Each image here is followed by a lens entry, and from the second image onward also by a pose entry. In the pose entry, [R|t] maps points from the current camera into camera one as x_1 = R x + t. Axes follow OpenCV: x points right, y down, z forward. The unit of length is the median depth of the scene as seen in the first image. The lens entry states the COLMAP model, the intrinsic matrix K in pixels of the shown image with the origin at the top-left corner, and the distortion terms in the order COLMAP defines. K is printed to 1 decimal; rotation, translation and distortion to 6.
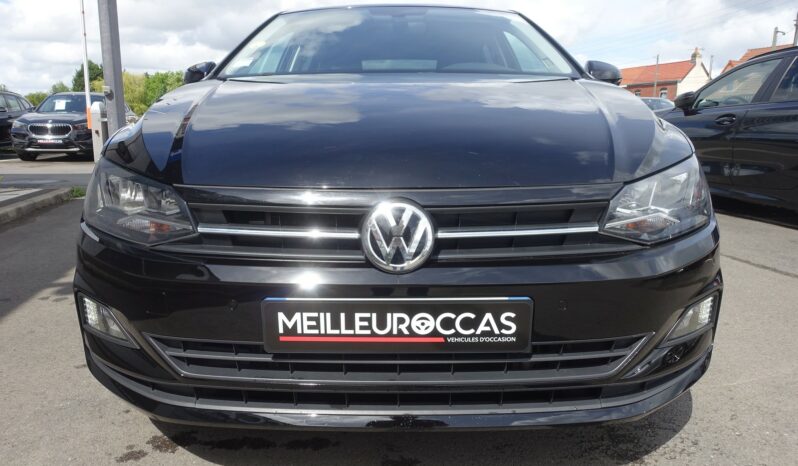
lens RADIAL K [[546.0, 0, 399.0], [0, 546.0, 233.0], [0, 0, 1]] dist [-0.008561, -0.000031]
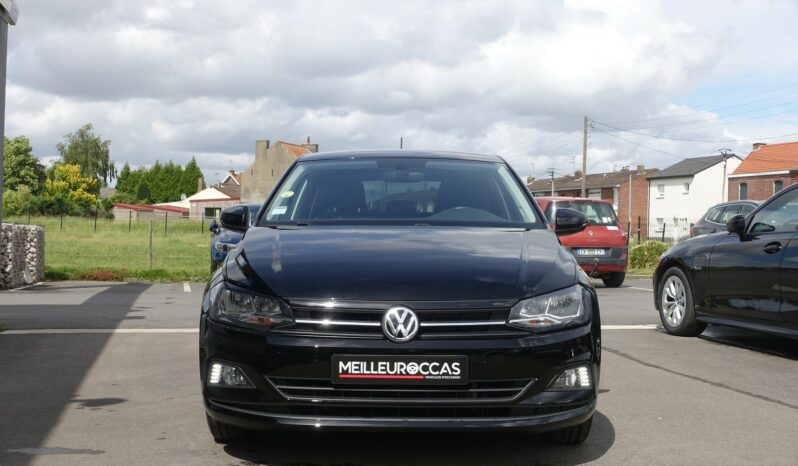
lens RADIAL K [[917.2, 0, 399.0], [0, 917.2, 233.0], [0, 0, 1]] dist [0.005522, -0.002258]
pose [[0.999949, 0.009977, 0.001291, -0.014911], [-0.009527, 0.980329, -0.197138, 0.339261], [-0.003233, 0.197116, 0.980375, -2.337410]]
